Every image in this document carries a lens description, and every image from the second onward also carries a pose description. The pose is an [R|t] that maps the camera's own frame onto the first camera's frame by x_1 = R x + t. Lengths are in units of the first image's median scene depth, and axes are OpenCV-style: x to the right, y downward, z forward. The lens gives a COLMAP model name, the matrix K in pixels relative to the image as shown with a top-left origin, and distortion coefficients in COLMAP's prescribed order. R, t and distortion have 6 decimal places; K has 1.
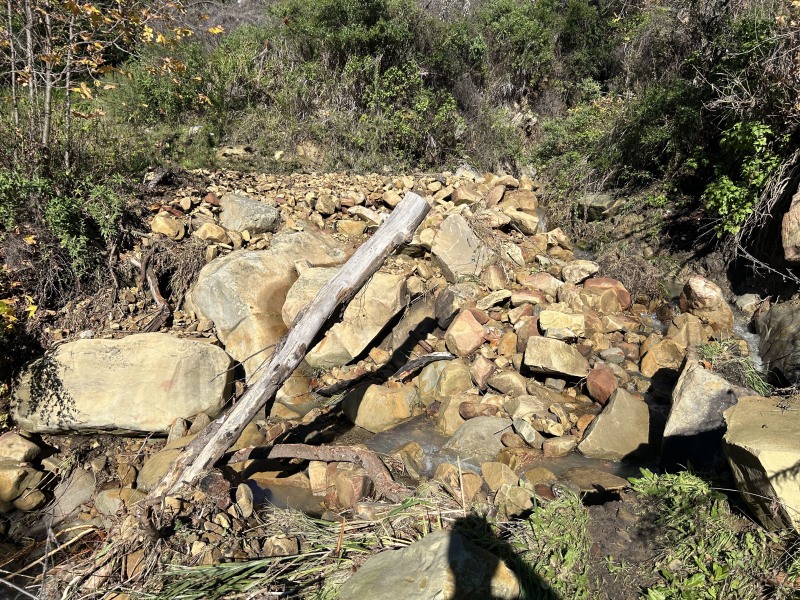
lens RADIAL K [[597.8, 0, 396.0], [0, 597.8, 301.3], [0, 0, 1]] dist [0.042728, -0.001604]
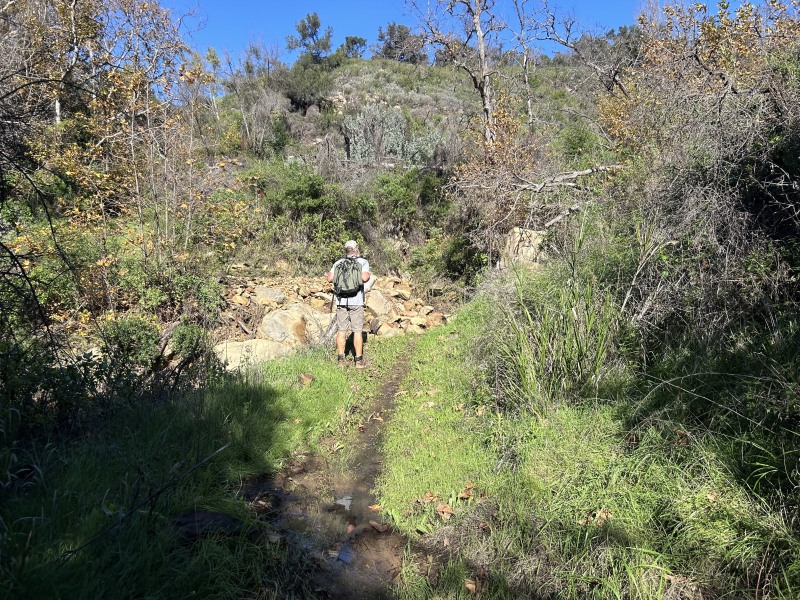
lens RADIAL K [[597.8, 0, 400.7], [0, 597.8, 299.8], [0, 0, 1]] dist [0.042728, -0.001604]
pose [[0.980045, -0.023390, 0.197395, -0.154441], [0.059533, 0.982008, -0.179212, 0.183383], [-0.189652, 0.187387, 0.963804, -0.734941]]
